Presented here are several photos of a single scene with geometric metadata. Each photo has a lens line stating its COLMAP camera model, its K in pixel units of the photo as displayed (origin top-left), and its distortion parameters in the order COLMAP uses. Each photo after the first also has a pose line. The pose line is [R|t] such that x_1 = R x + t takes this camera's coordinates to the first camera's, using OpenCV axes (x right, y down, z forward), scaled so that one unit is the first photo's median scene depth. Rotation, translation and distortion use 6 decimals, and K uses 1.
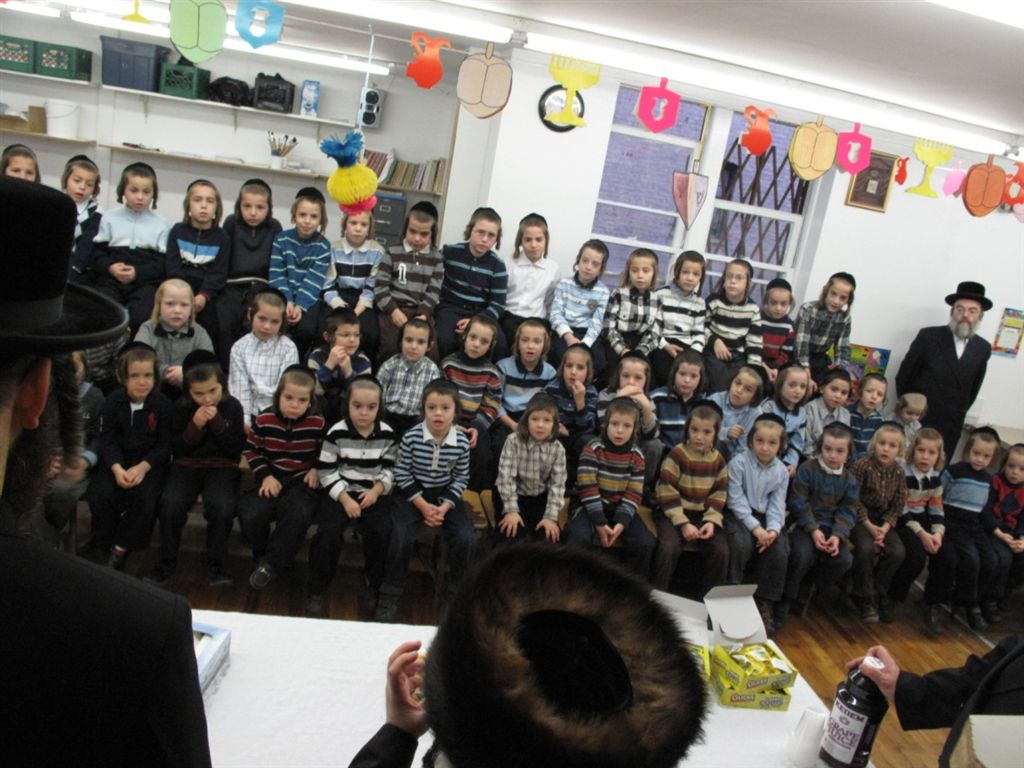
lens RADIAL K [[859.0, 0, 512.0], [0, 859.0, 384.0], [0, 0, 1]] dist [-0.124711, 0.096596]
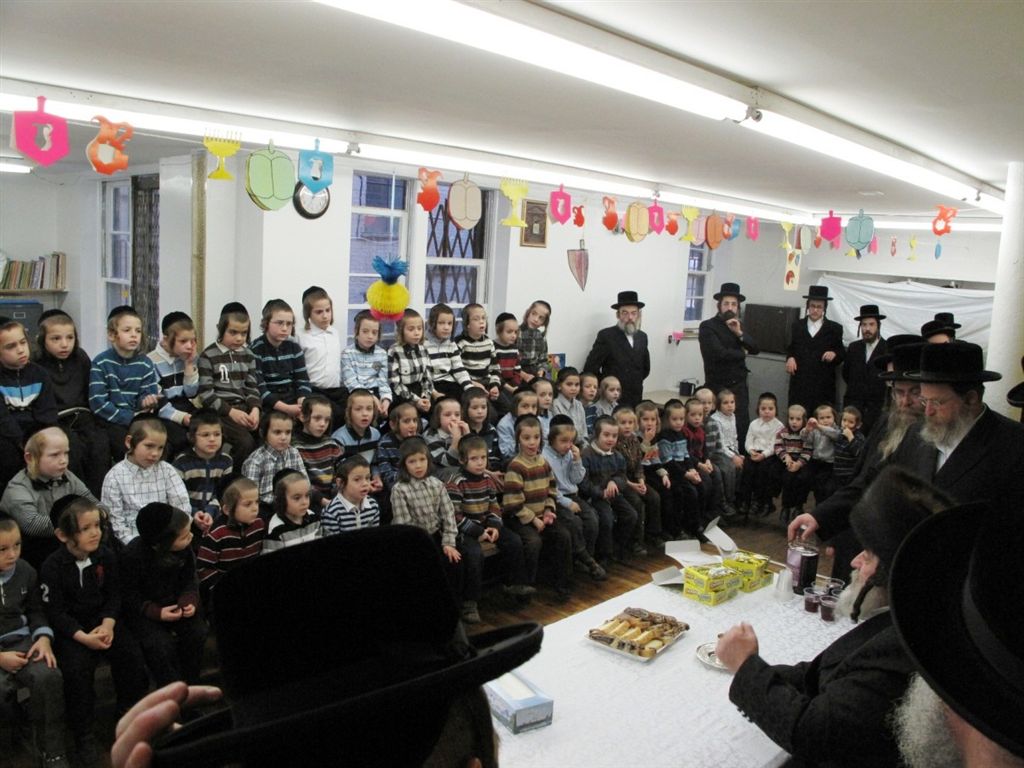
lens RADIAL K [[859.0, 0, 512.0], [0, 859.0, 384.0], [0, 0, 1]] dist [-0.124711, 0.096596]
pose [[0.838068, -0.214963, 0.501431, -0.333019], [0.236114, 0.971480, 0.021843, -0.052053], [-0.491826, 0.100089, 0.864922, -0.075474]]
